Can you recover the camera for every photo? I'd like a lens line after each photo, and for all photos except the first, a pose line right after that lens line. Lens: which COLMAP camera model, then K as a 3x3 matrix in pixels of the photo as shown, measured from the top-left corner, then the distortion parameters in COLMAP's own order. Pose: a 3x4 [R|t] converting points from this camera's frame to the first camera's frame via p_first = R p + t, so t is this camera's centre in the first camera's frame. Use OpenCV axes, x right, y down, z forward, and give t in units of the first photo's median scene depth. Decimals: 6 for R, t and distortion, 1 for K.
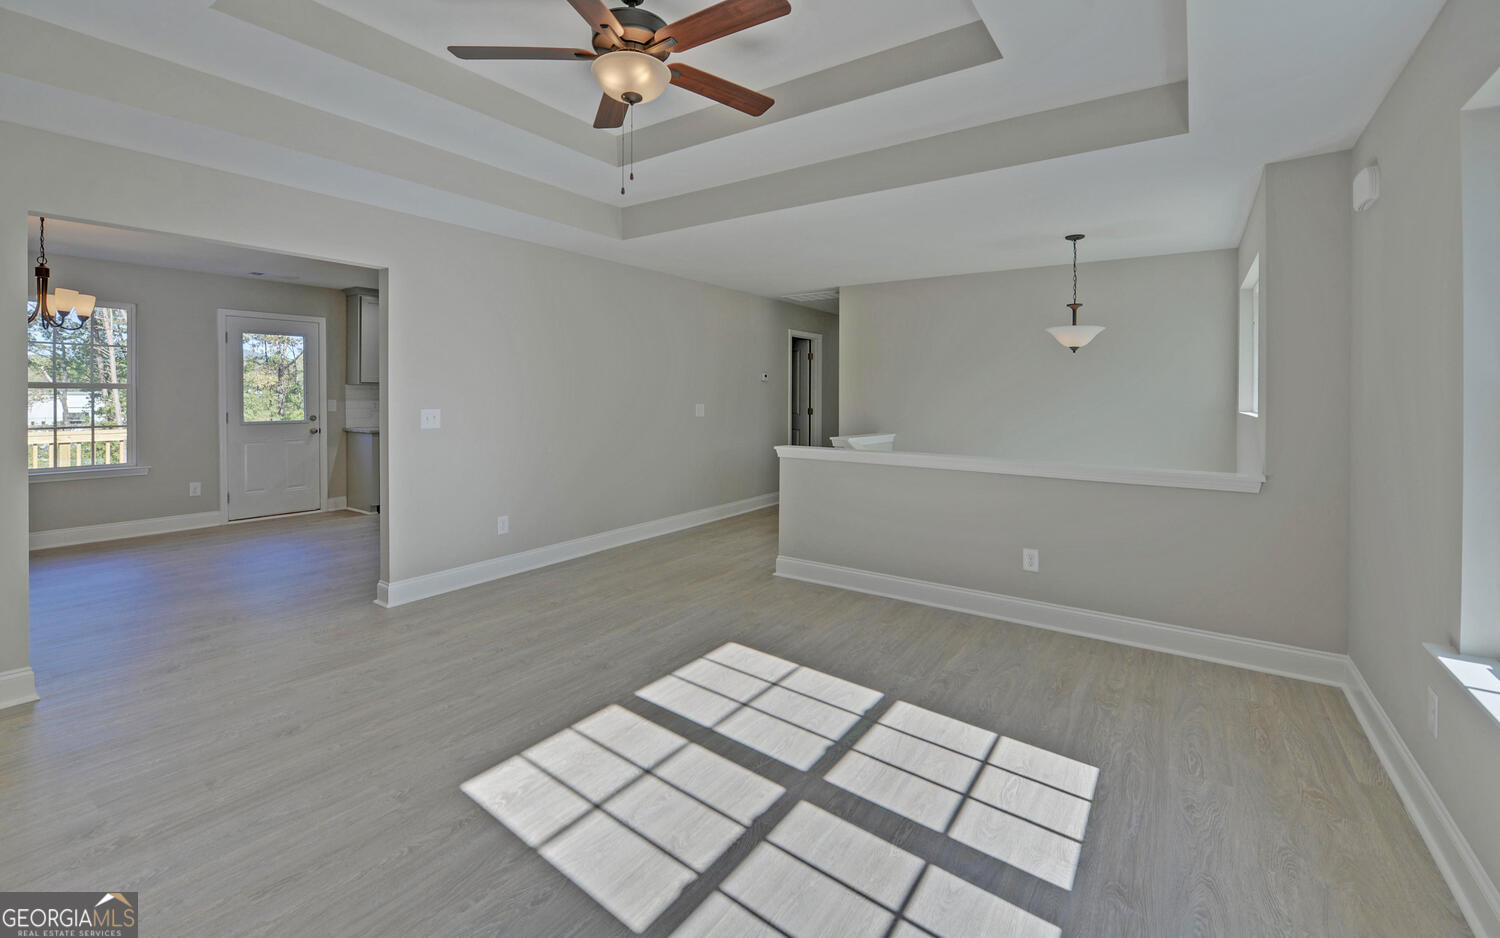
lens RADIAL K [[646.9, 0, 734.2], [0, 646.9, 399.1], [0, 0, 1]] dist [-0.001258, -0.000030]
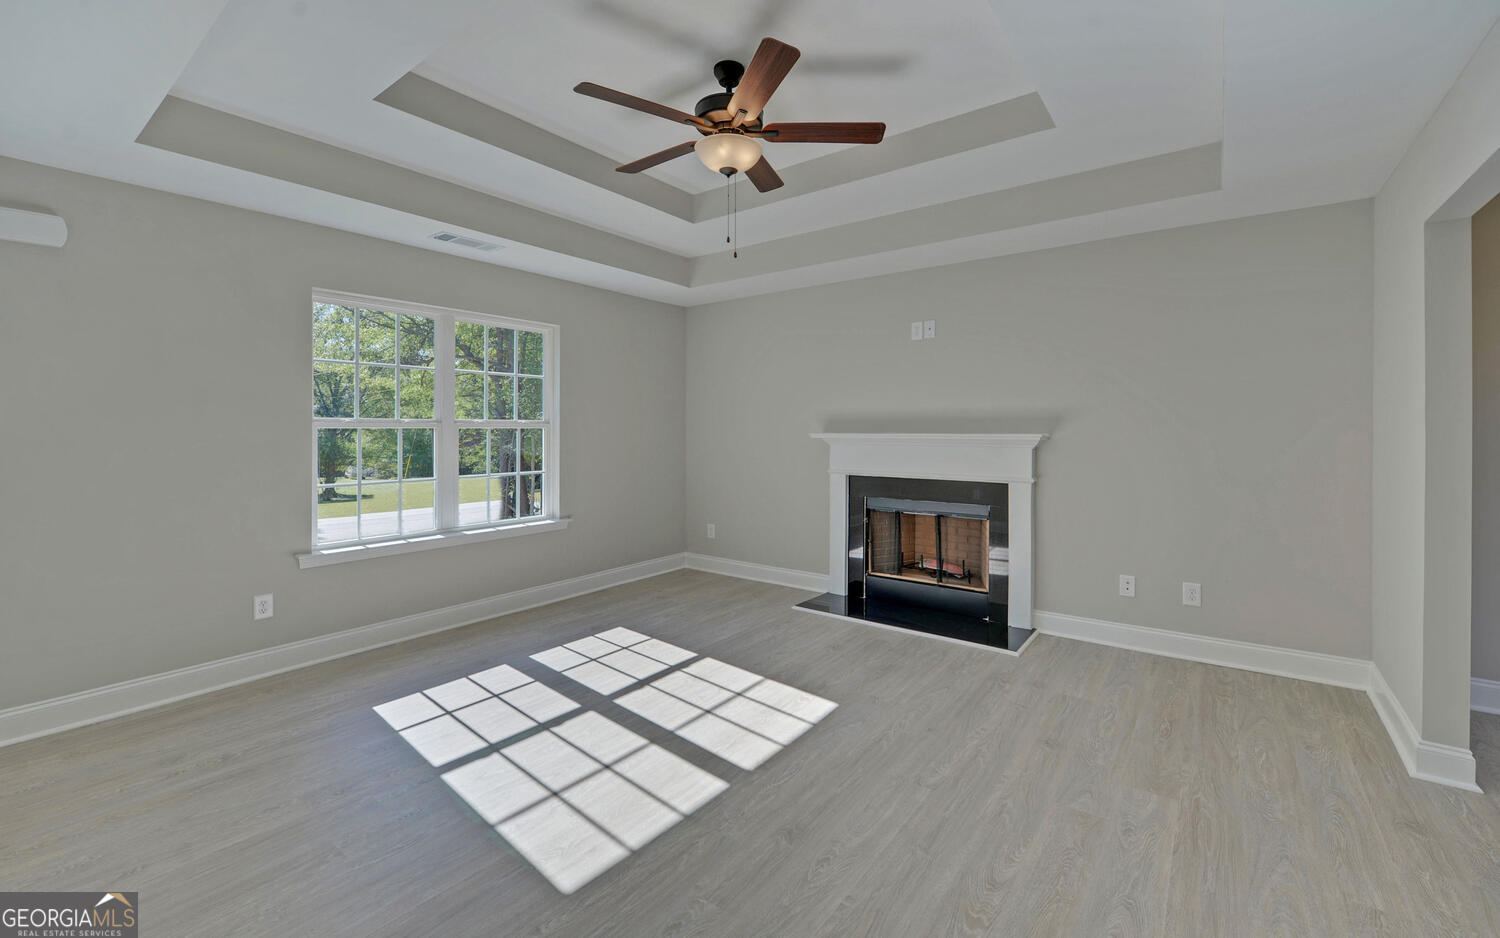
lens RADIAL K [[617.7, 0, 750.5], [0, 617.7, 429.3], [0, 0, 1]] dist [0.002871, 0.000344]
pose [[-0.999778, -0.001812, 0.021011, -0.237506], [-0.001657, 0.999971, 0.007397, -0.012688], [-0.021024, 0.007360, -0.999752, 2.228949]]
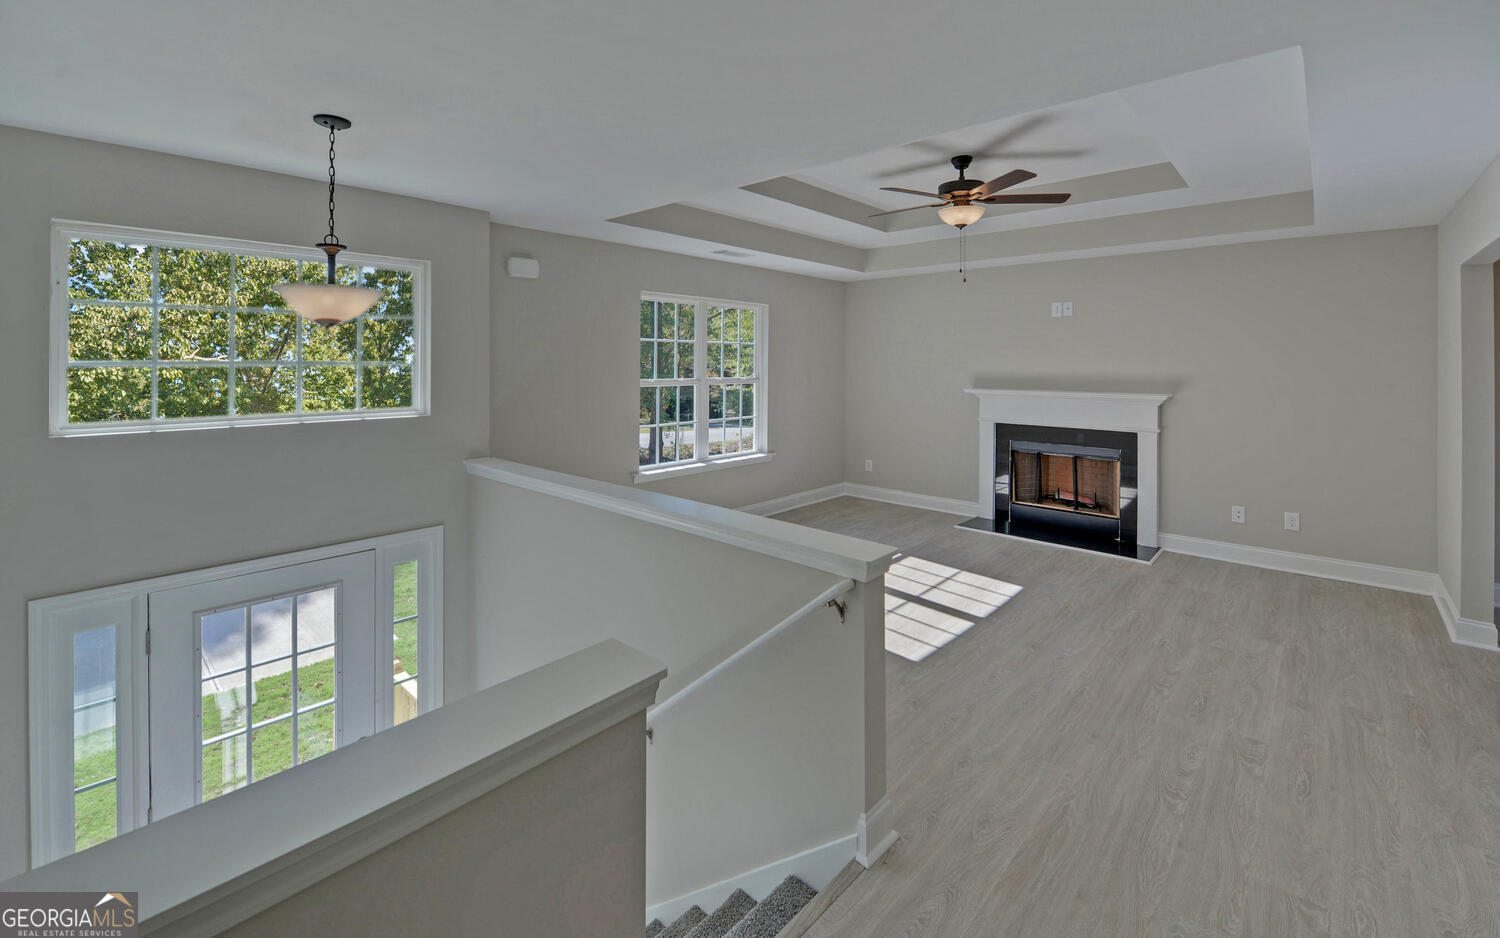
lens RADIAL K [[635.8, 0, 738.8], [0, 635.8, 355.1], [0, 0, 1]] dist [-0.000322, -0.000404]
pose [[-0.993141, -0.008297, 0.116632, 0.242746], [-0.008822, 0.999953, -0.003986, -0.108638], [-0.116594, -0.004988, -0.993167, 2.928463]]
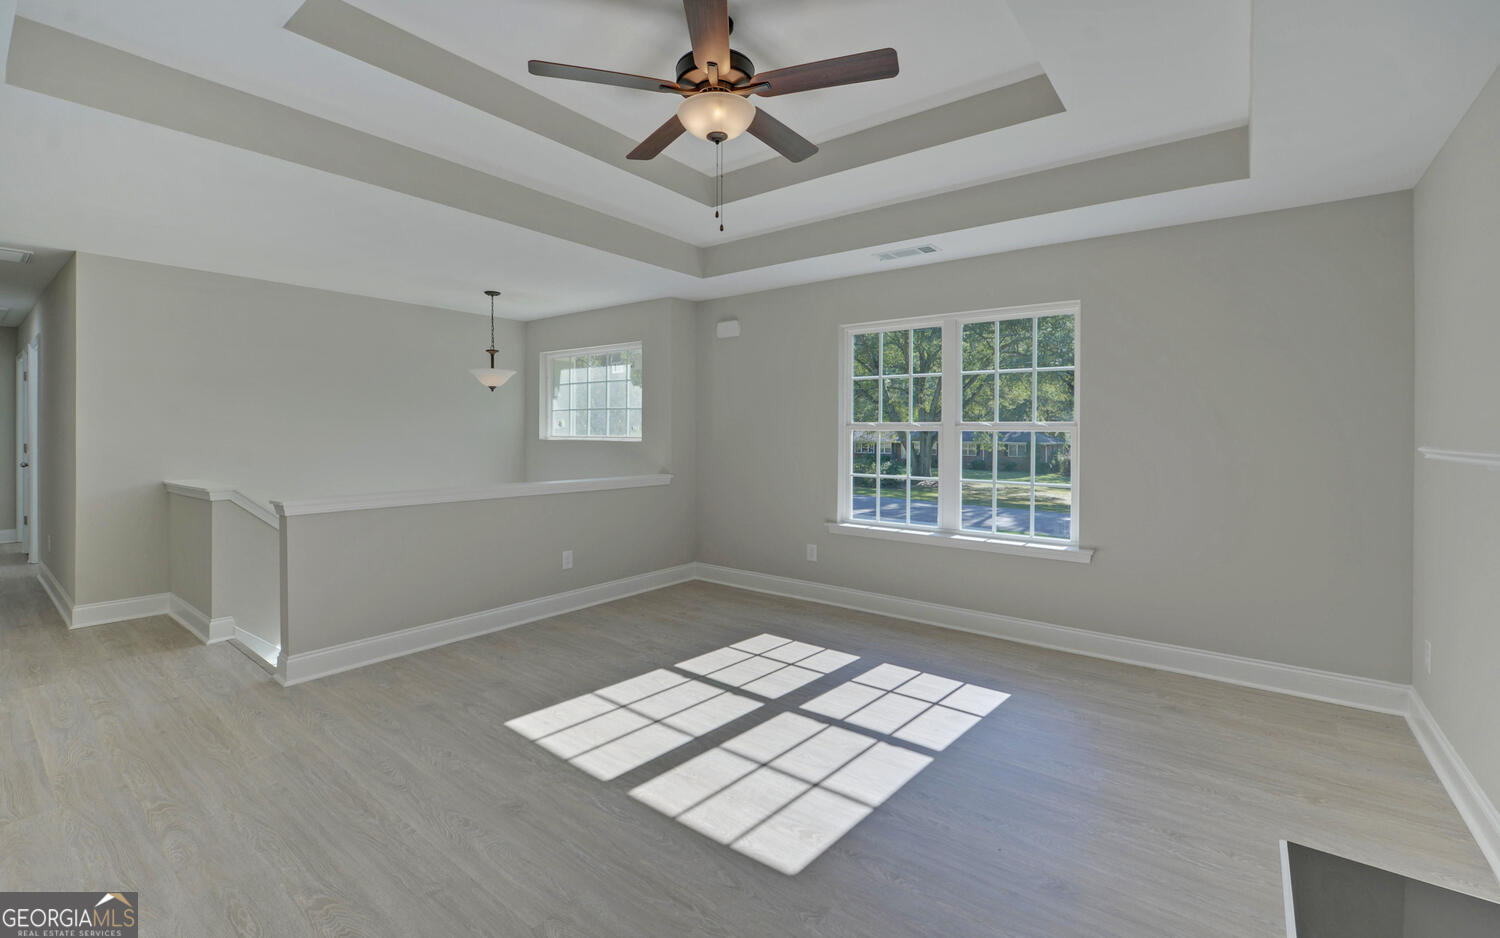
lens RADIAL K [[634.4, 0, 752.6], [0, 634.4, 438.2], [0, 0, 1]] dist [-0.014730, -0.000408]
pose [[0.024187, -0.014173, 0.999607, -1.205785], [-0.000708, 0.999899, 0.014194, -0.005459], [-0.999707, -0.001051, 0.024175, 0.981818]]
